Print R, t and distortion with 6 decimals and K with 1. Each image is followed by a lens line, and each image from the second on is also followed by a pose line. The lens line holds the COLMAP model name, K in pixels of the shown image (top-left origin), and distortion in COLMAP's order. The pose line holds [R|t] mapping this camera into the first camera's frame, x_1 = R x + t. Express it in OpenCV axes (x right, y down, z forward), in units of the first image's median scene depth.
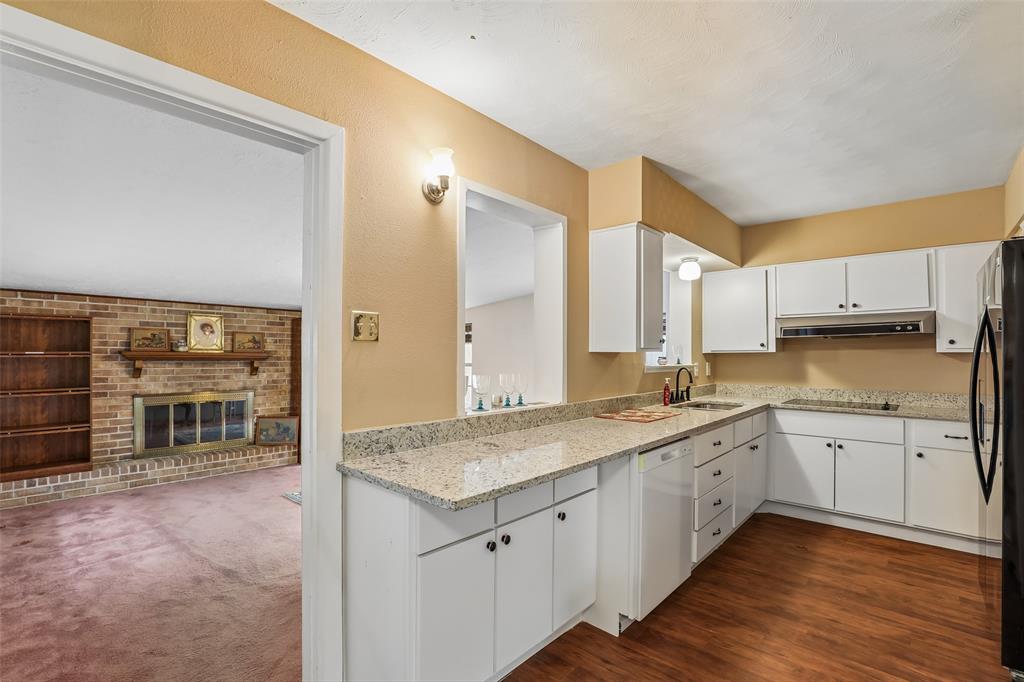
lens RADIAL K [[465.0, 0, 511.9], [0, 465.0, 348.1], [0, 0, 1]] dist [-0.036847, 0.007476]
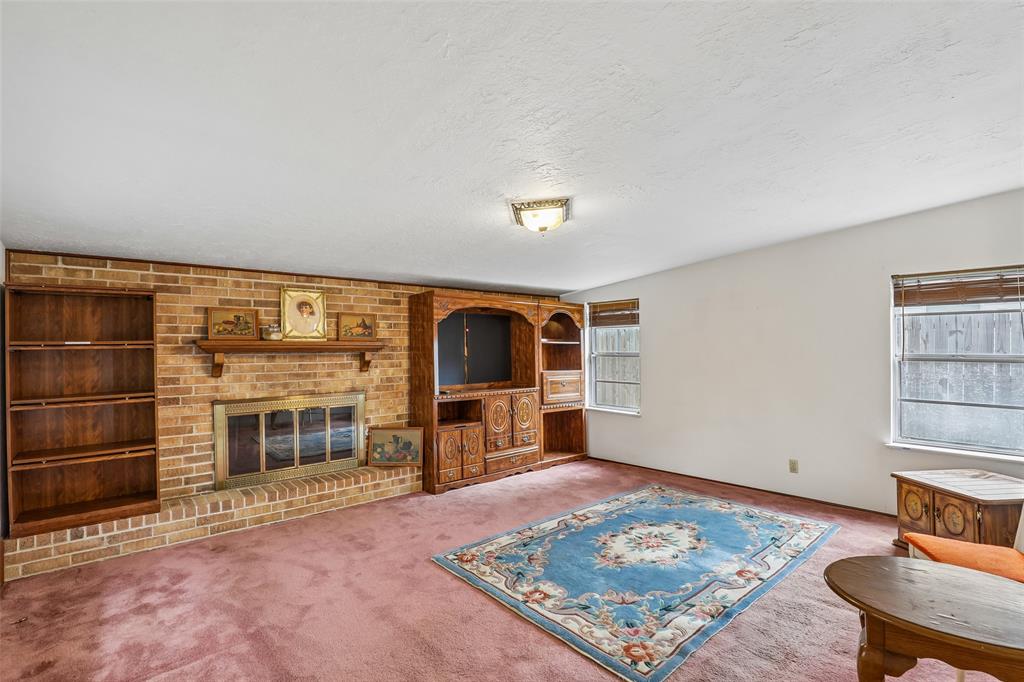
lens RADIAL K [[465.0, 0, 509.8], [0, 465.0, 342.1], [0, 0, 1]] dist [-0.036847, 0.007476]
pose [[0.992253, -0.013931, -0.123451, -0.356867], [0.014682, 0.999879, 0.005172, 0.016771], [0.123364, -0.006945, 0.992337, 0.438956]]
